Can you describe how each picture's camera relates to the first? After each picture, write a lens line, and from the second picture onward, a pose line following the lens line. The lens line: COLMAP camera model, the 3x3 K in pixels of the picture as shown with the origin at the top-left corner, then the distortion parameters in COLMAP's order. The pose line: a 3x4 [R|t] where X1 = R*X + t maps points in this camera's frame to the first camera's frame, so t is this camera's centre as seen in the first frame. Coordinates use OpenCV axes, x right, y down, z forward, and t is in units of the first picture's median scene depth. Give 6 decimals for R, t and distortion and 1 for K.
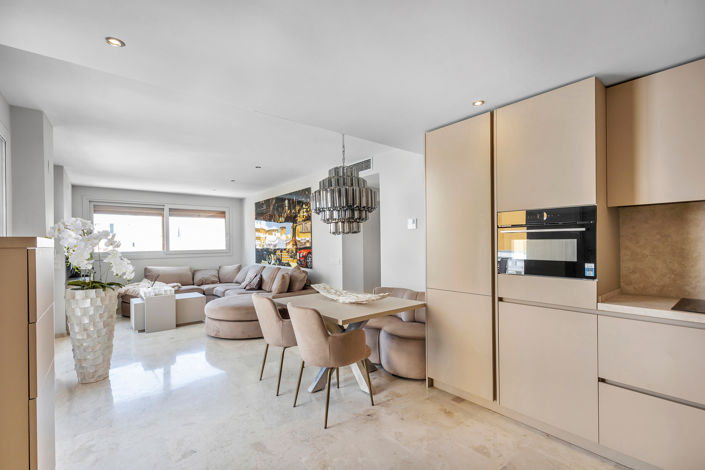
lens RADIAL K [[316.7, 0, 349.2], [0, 316.7, 241.9], [0, 0, 1]] dist [0.005152, -0.000350]
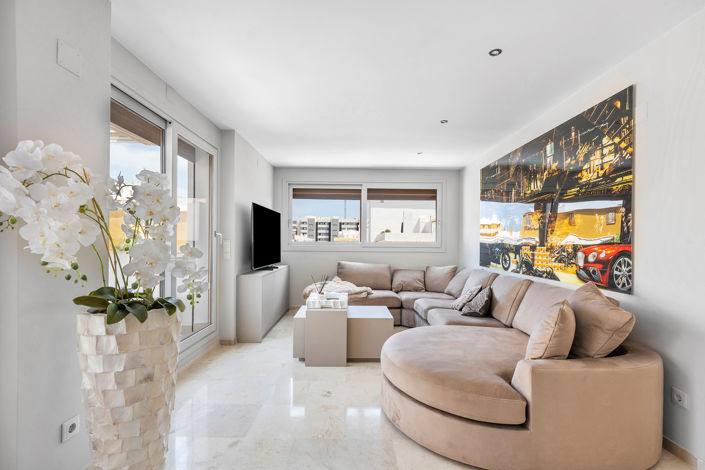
lens RADIAL K [[316.7, 0, 352.3], [0, 316.7, 238.7], [0, 0, 1]] dist [0.005152, -0.000350]
pose [[0.788428, 0.016949, -0.614893, -0.128582], [-0.017686, 0.999832, 0.004883, 0.017024], [0.614872, 0.007025, 0.788595, 0.410058]]
